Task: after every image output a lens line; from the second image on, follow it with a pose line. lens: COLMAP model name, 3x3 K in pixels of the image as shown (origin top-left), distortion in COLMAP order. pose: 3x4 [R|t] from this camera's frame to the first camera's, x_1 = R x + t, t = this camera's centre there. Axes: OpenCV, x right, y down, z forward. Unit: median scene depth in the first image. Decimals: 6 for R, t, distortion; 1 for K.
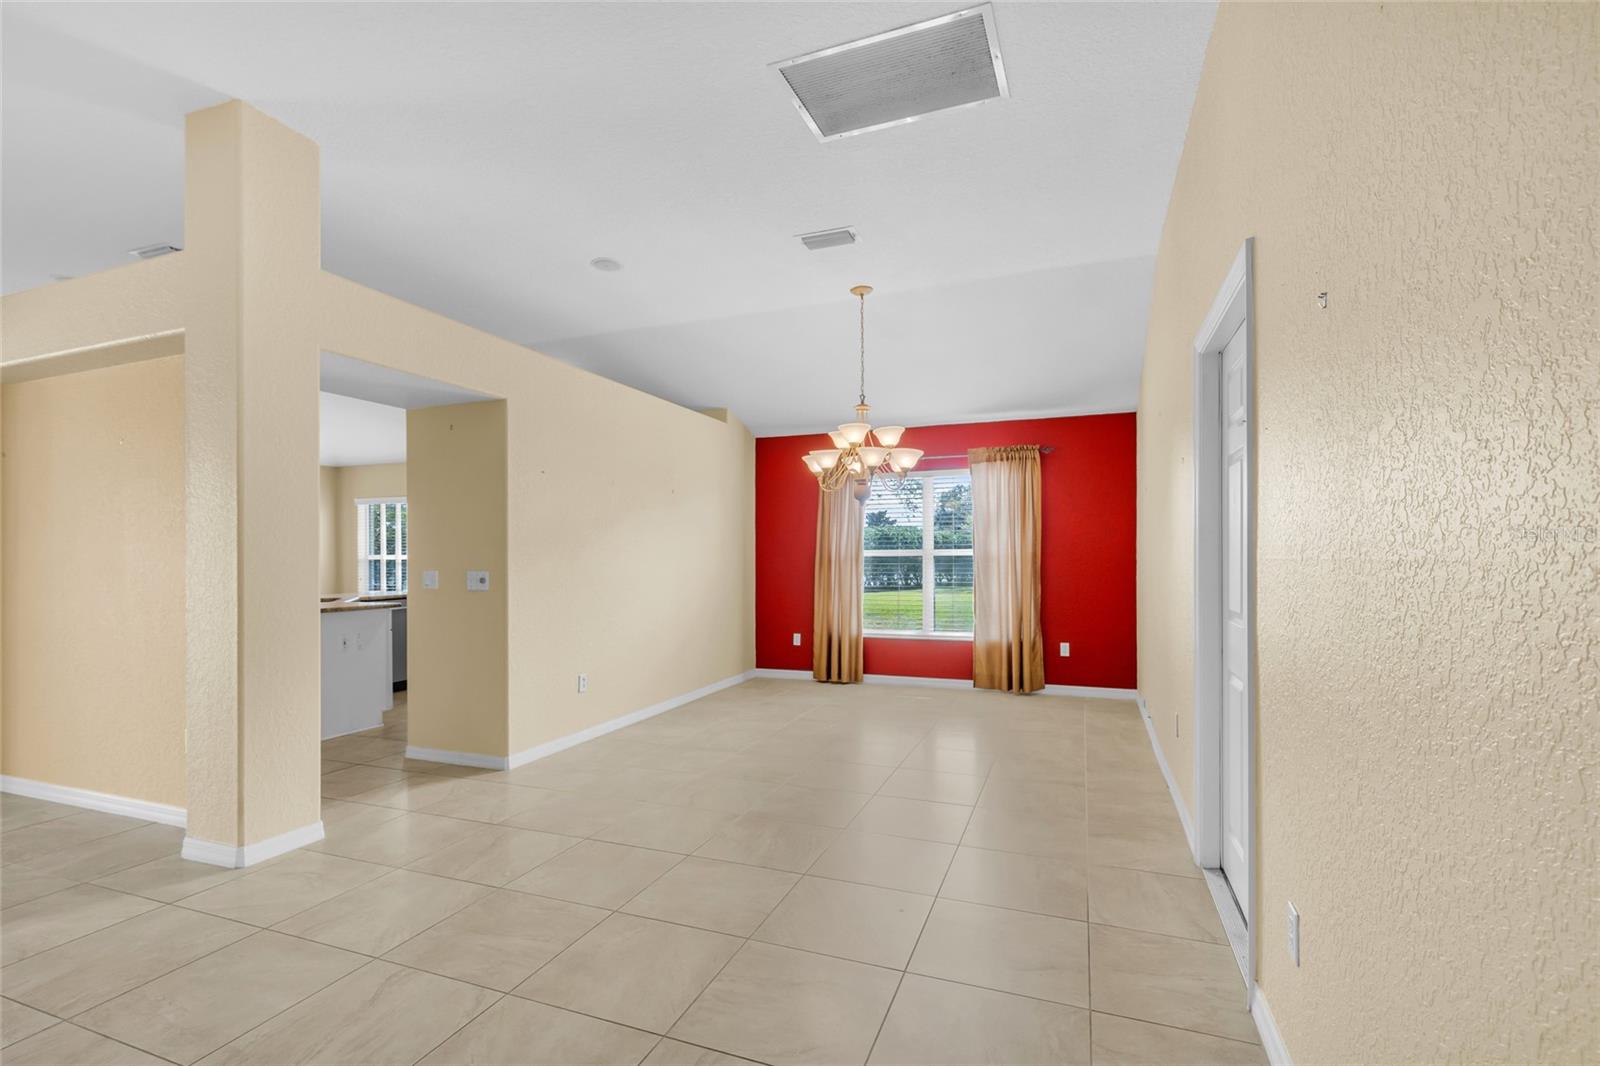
lens RADIAL K [[731.8, 0, 803.8], [0, 731.8, 549.7], [0, 0, 1]] dist [0.007430, -0.002255]
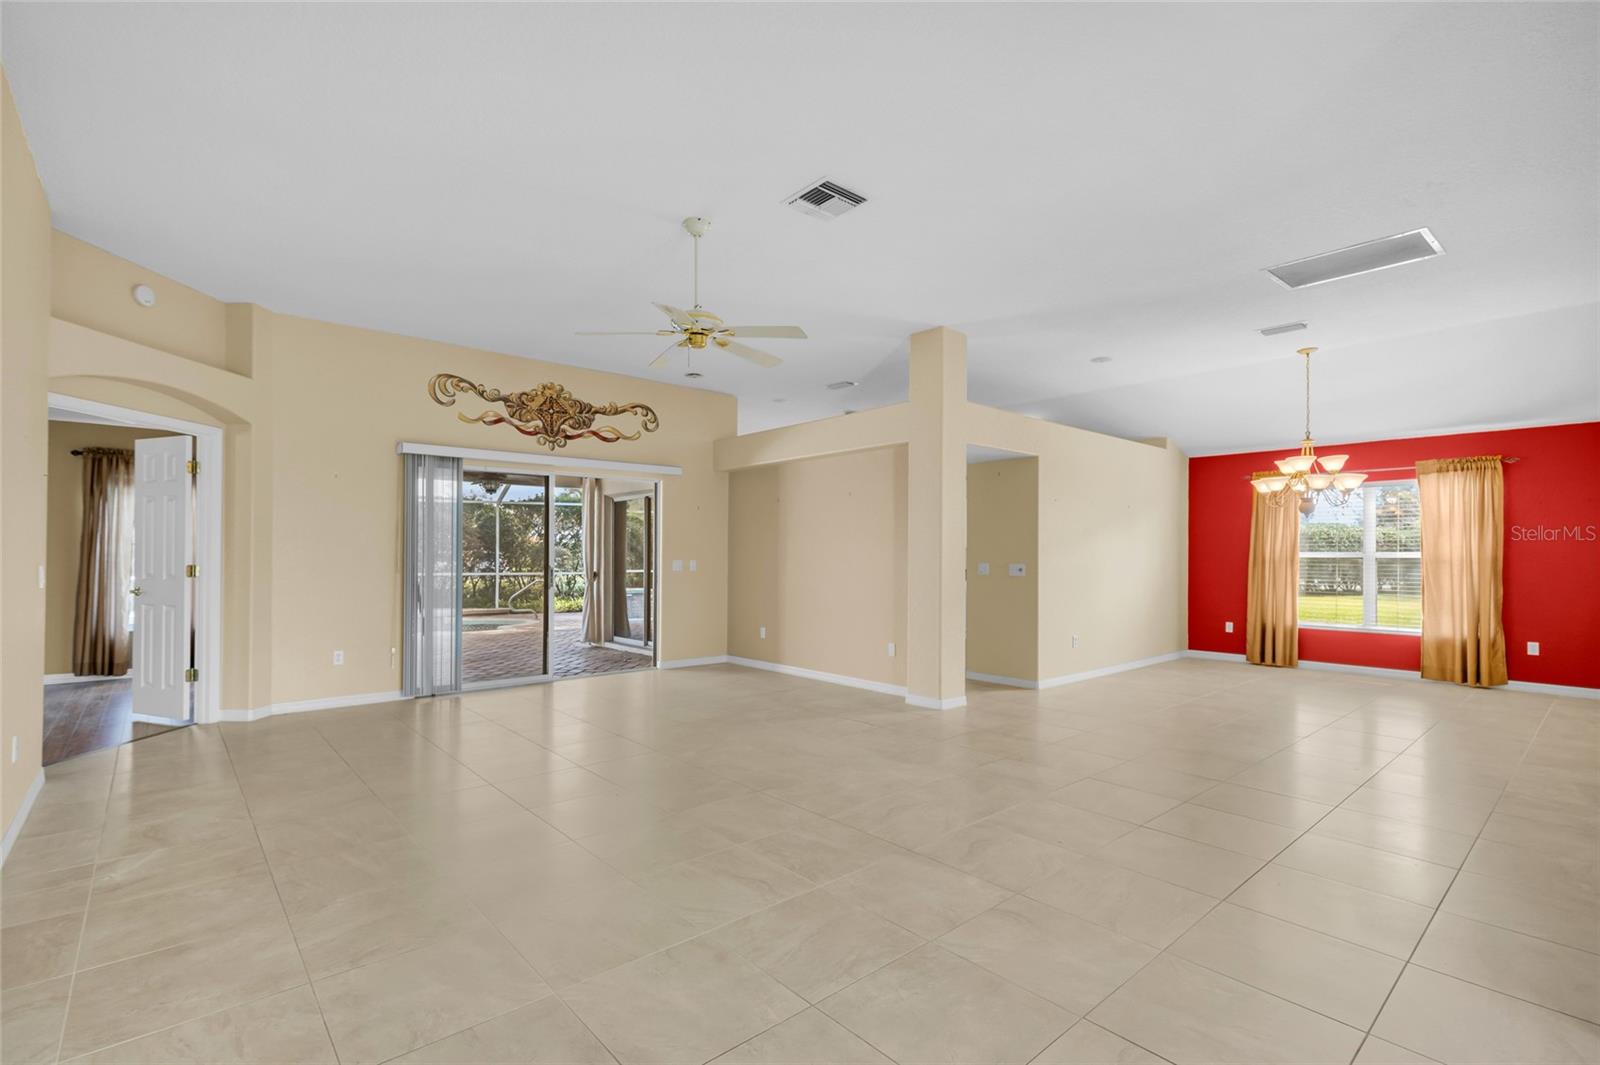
lens RADIAL K [[731.8, 0, 793.3], [0, 731.8, 544.8], [0, 0, 1]] dist [0.007430, -0.002255]
pose [[0.882575, 0.003871, -0.470156, -0.083410], [-0.005774, 0.999980, -0.002606, -0.003818], [0.470137, 0.005014, 0.882579, -0.423792]]
